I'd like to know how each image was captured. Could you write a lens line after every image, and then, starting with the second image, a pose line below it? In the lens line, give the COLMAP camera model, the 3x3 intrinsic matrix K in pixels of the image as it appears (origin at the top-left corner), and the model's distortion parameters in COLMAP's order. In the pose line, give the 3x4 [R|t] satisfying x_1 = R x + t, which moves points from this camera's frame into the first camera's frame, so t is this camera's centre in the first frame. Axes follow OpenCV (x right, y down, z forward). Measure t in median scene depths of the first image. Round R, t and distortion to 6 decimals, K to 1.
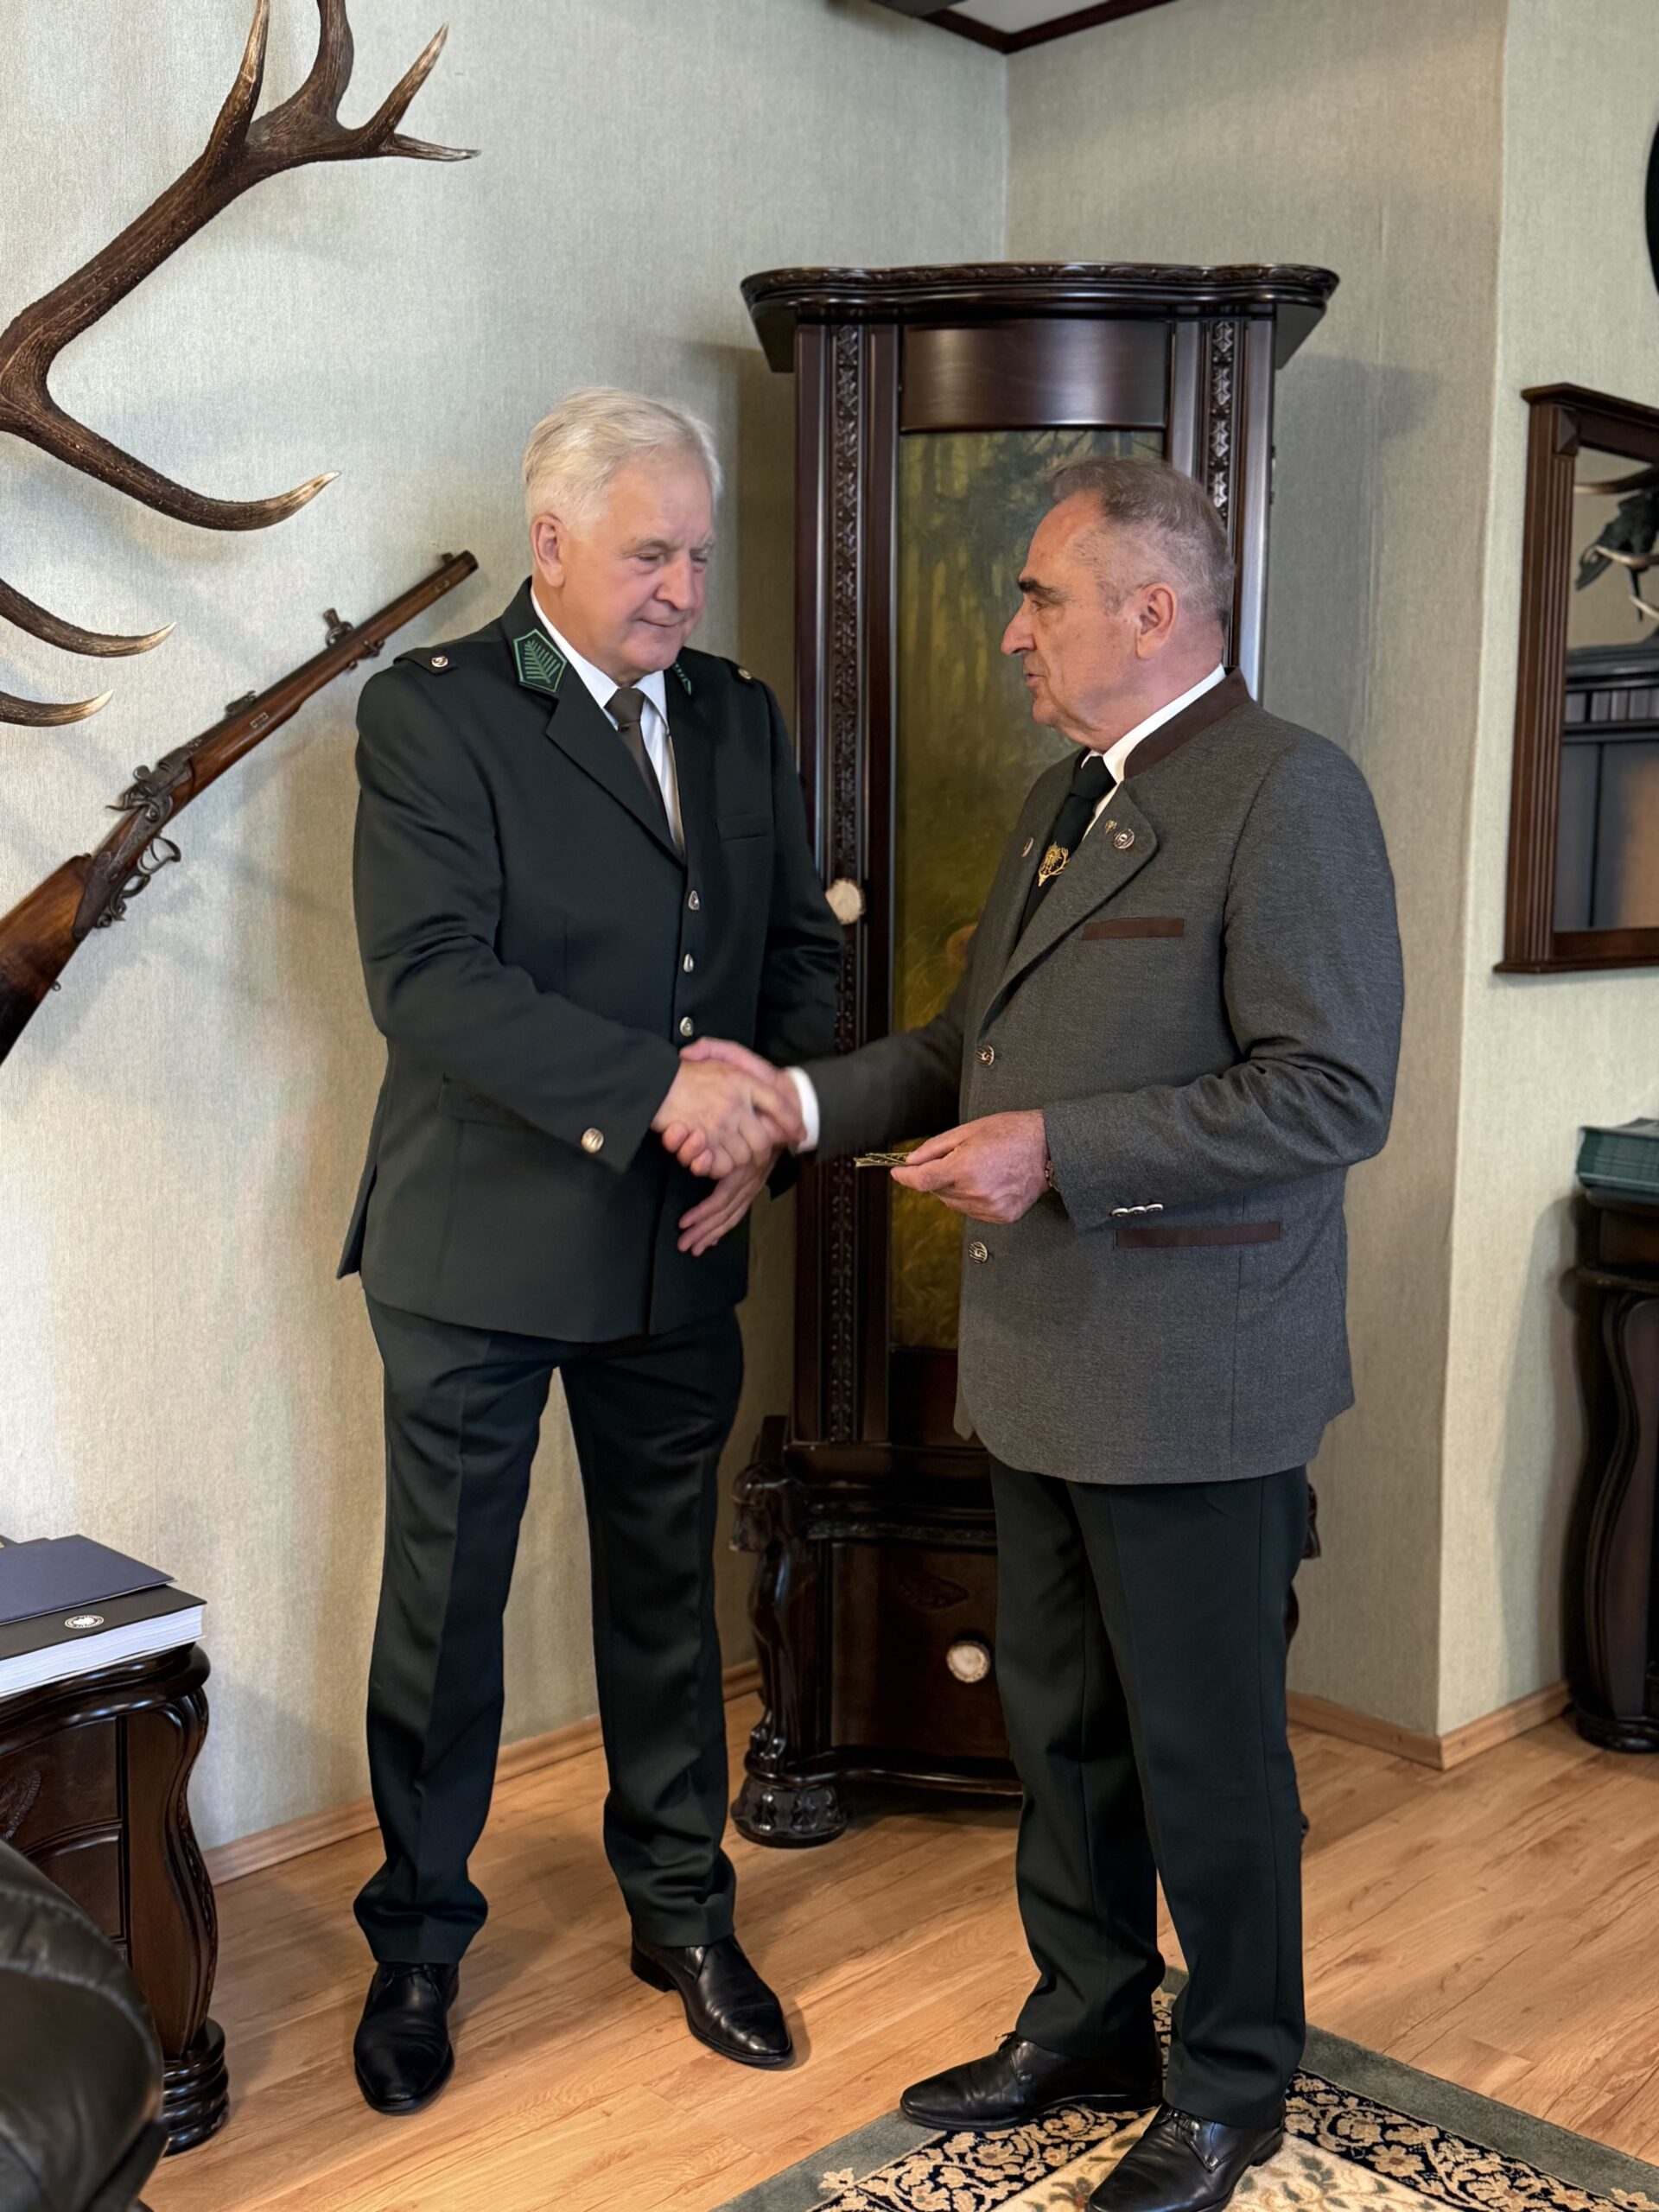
lens RADIAL K [[2304.6, 0, 773.8], [0, 2304.6, 1085.1], [0, 0, 1]] dist [0.008248, -0.135414]
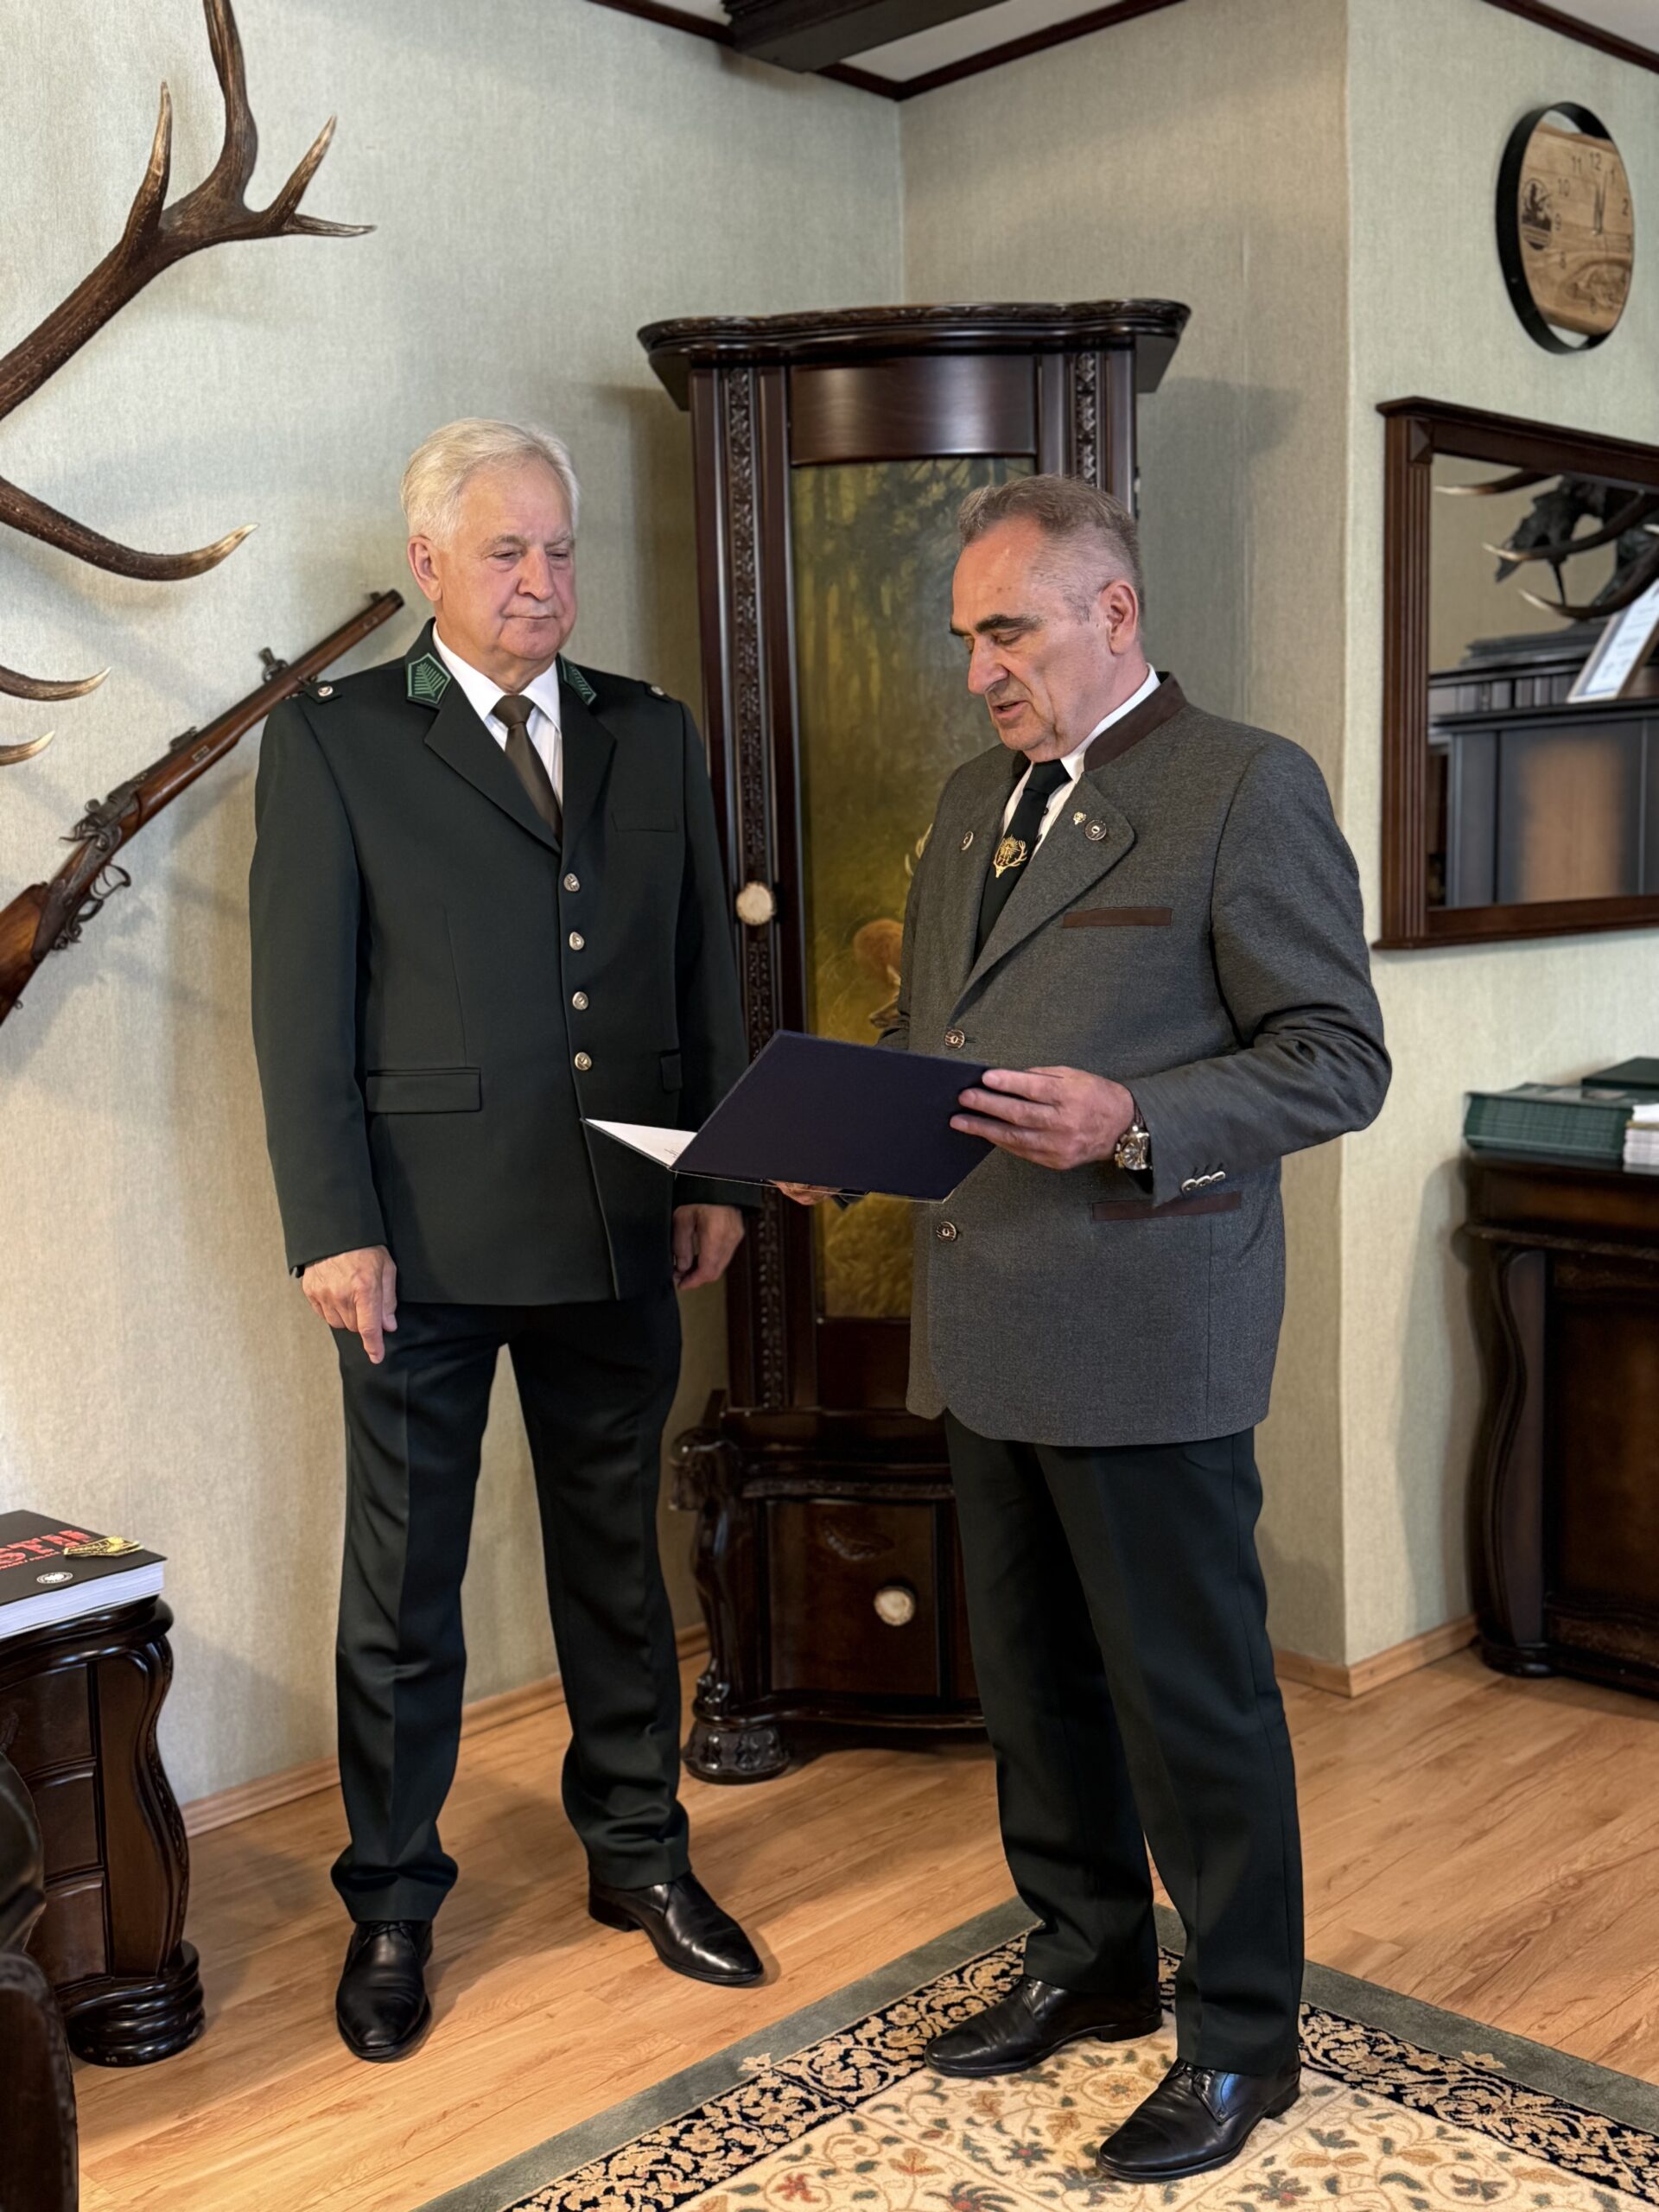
lens RADIAL K [[2345.6, 0, 829.5], [0, 2345.6, 1106.0], [0, 0, 1]] dist [0.012630, -0.160674]
pose [[0.999424, -0.033934, 0.000311, 0.062412], [0.033934, 0.999423, 0.001181, 0.014933], [-0.000351, -0.001170, 0.999999, -0.096309]]
